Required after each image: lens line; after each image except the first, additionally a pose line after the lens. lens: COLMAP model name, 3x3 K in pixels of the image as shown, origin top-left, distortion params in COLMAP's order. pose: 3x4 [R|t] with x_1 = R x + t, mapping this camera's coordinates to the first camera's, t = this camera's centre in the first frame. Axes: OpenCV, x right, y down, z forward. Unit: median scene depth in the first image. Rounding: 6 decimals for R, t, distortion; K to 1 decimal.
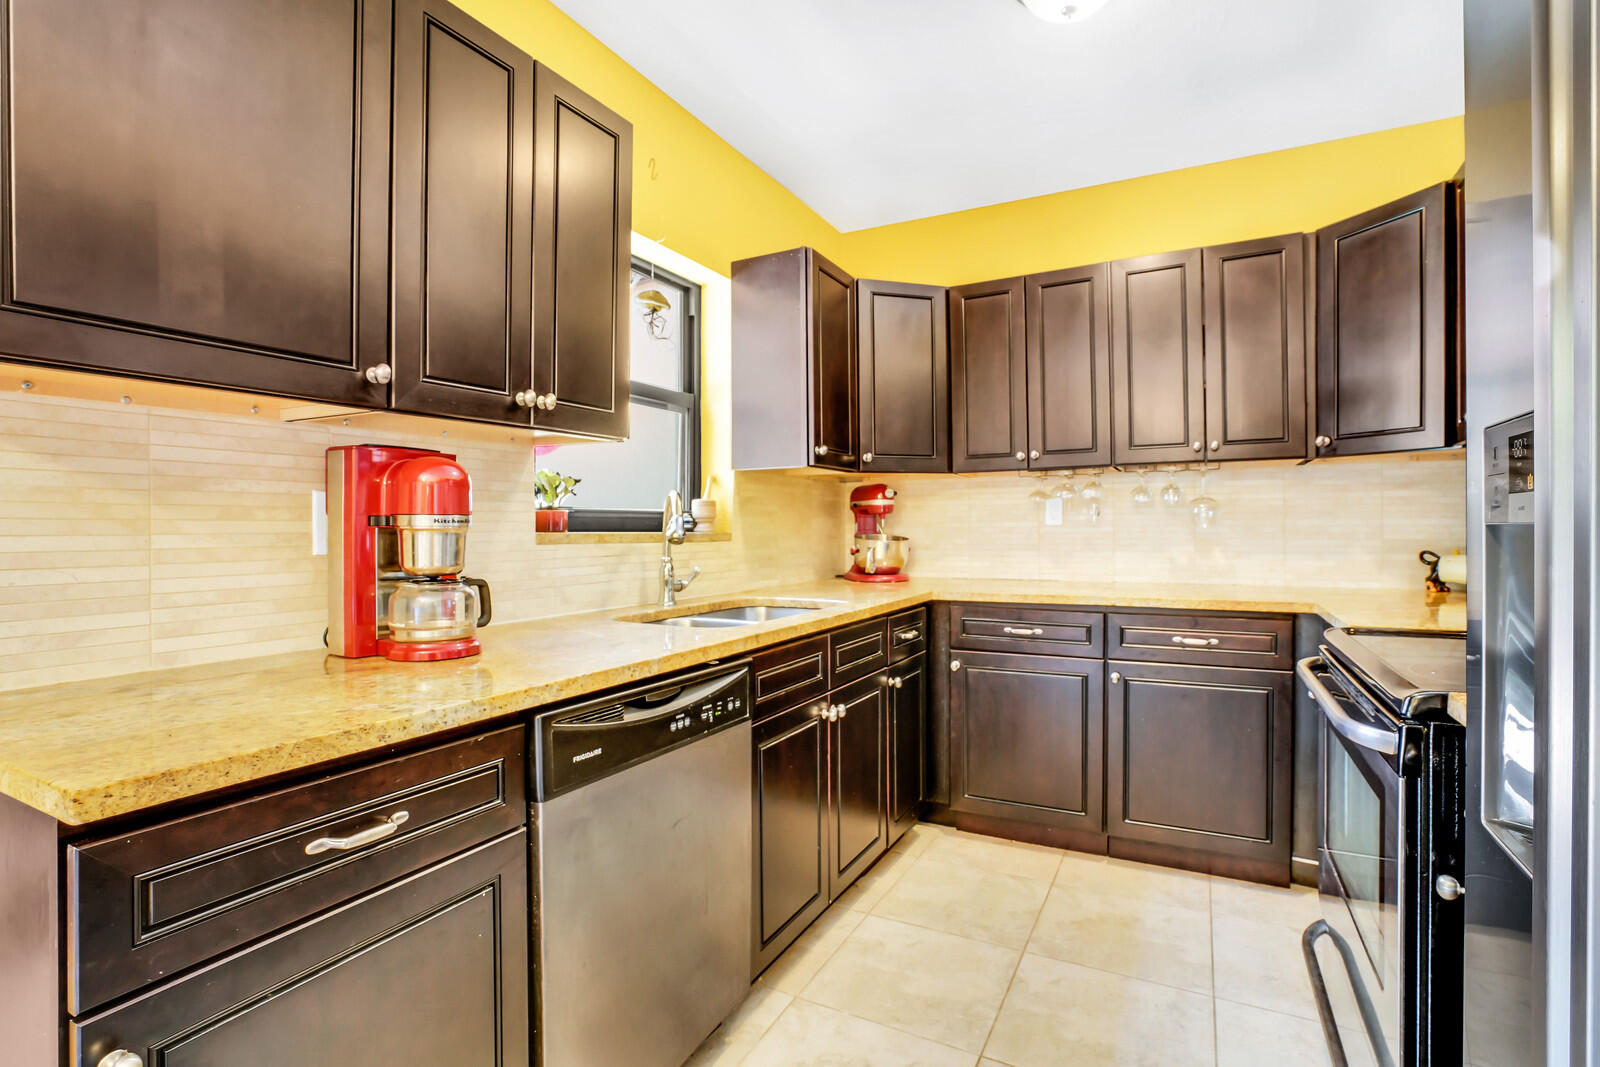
lens RADIAL K [[772.5, 0, 800.3], [0, 772.5, 531.5], [0, 0, 1]] dist [-0.004035, 0.000324]
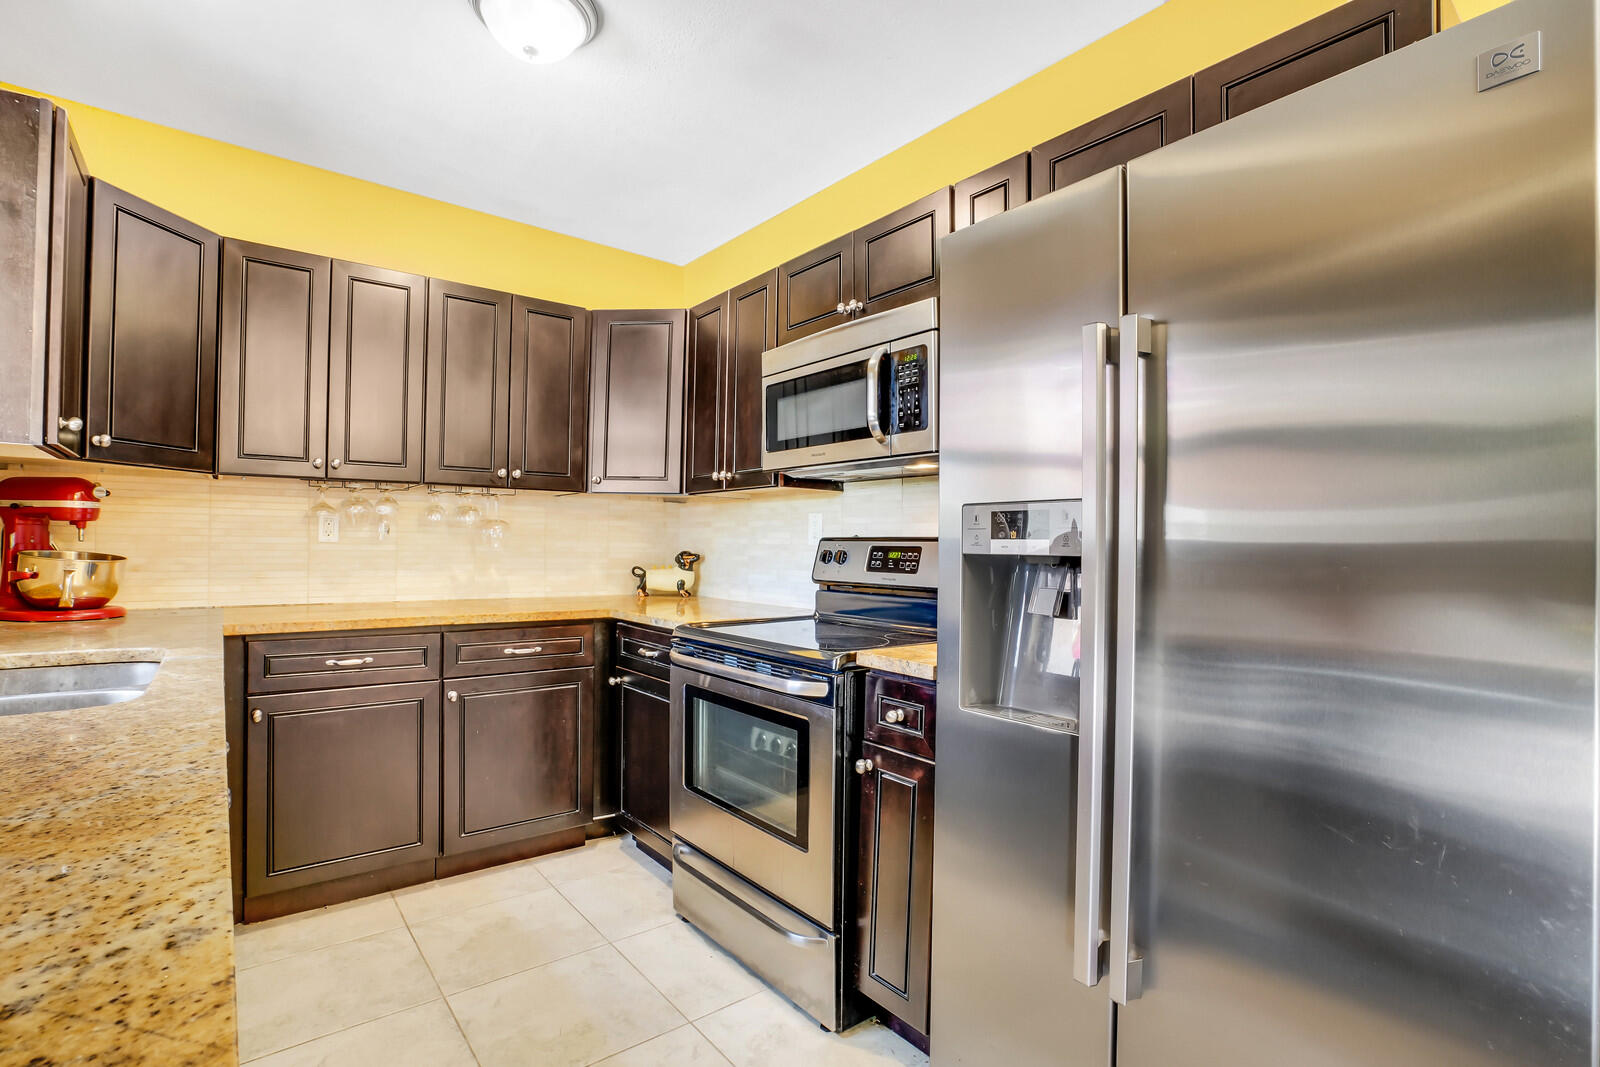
lens RADIAL K [[766.0, 0, 791.4], [0, 766.0, 537.2], [0, 0, 1]] dist [-0.002947, 0.000312]
pose [[0.426552, 0.025502, 0.904104, -0.274523], [-0.008730, 0.999672, -0.024079, 0.002936], [-0.904421, 0.002378, 0.426635, 0.156837]]
